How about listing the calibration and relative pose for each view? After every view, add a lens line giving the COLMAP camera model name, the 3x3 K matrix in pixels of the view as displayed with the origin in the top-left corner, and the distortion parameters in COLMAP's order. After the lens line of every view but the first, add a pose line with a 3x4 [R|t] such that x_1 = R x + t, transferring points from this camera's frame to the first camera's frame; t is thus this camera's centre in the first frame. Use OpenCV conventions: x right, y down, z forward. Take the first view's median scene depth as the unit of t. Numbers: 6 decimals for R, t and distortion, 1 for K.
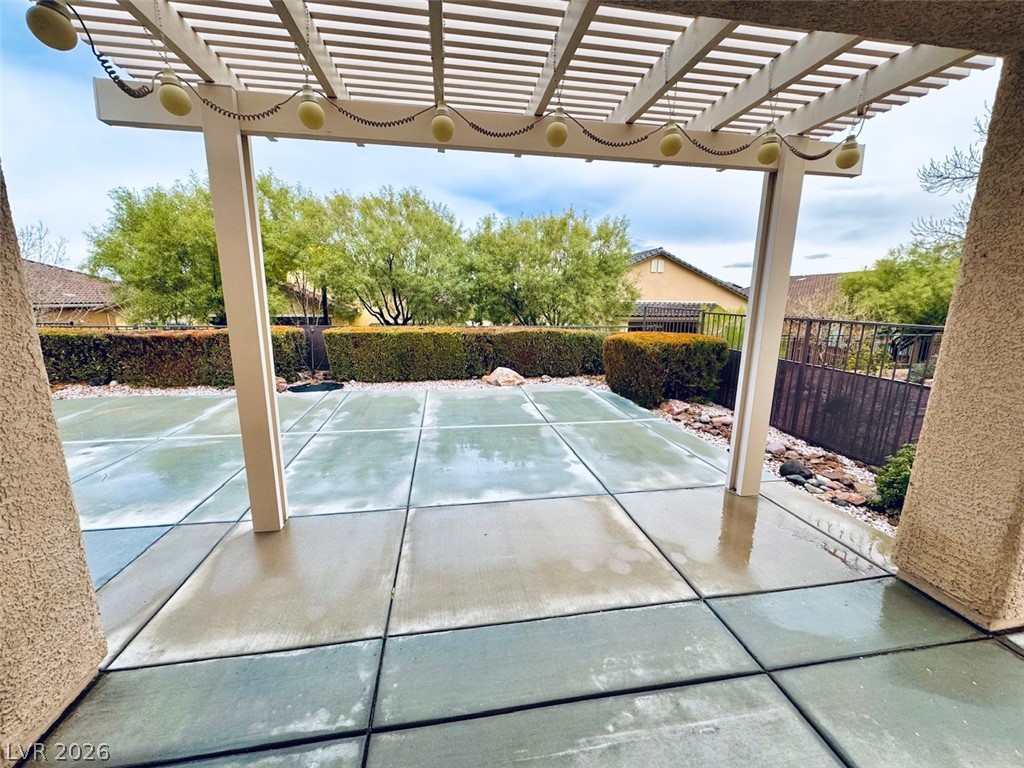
lens RADIAL K [[406.6, 0, 513.2], [0, 406.6, 384.1], [0, 0, 1]] dist [-0.001167, 0.000172]
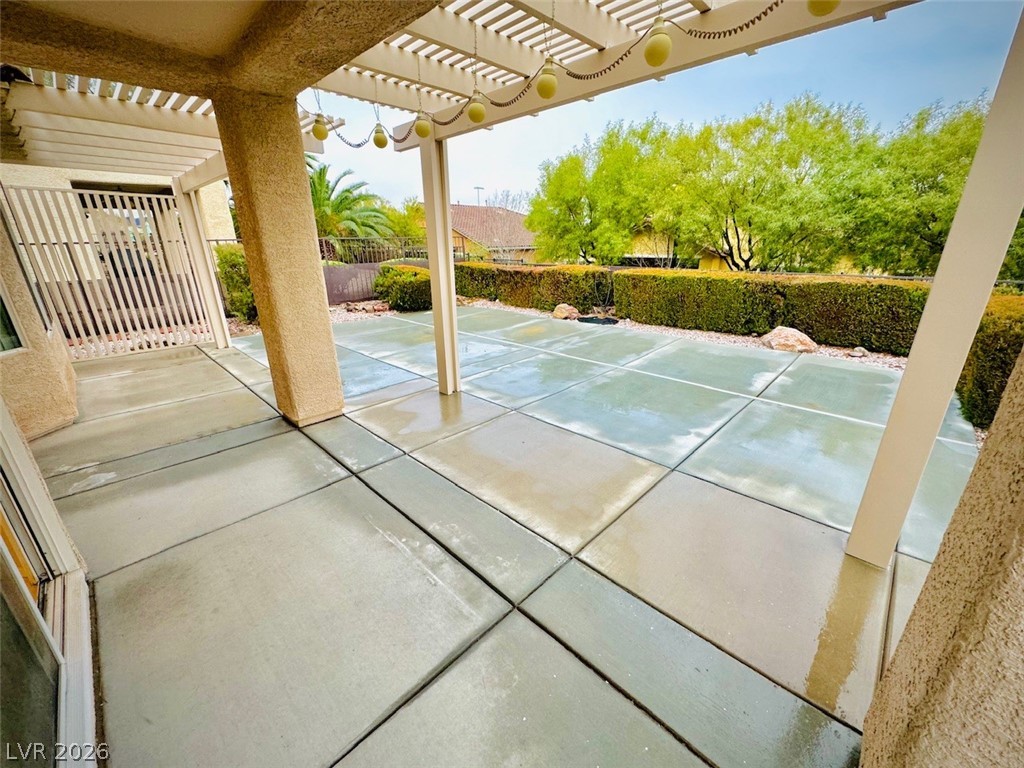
lens RADIAL K [[406.6, 0, 513.2], [0, 406.6, 384.1], [0, 0, 1]] dist [-0.001167, 0.000172]
pose [[0.592852, 0.251263, -0.765110, 0.415856], [-0.143128, 0.967829, 0.206932, -0.028973], [0.792490, -0.013171, 0.609743, 0.108698]]
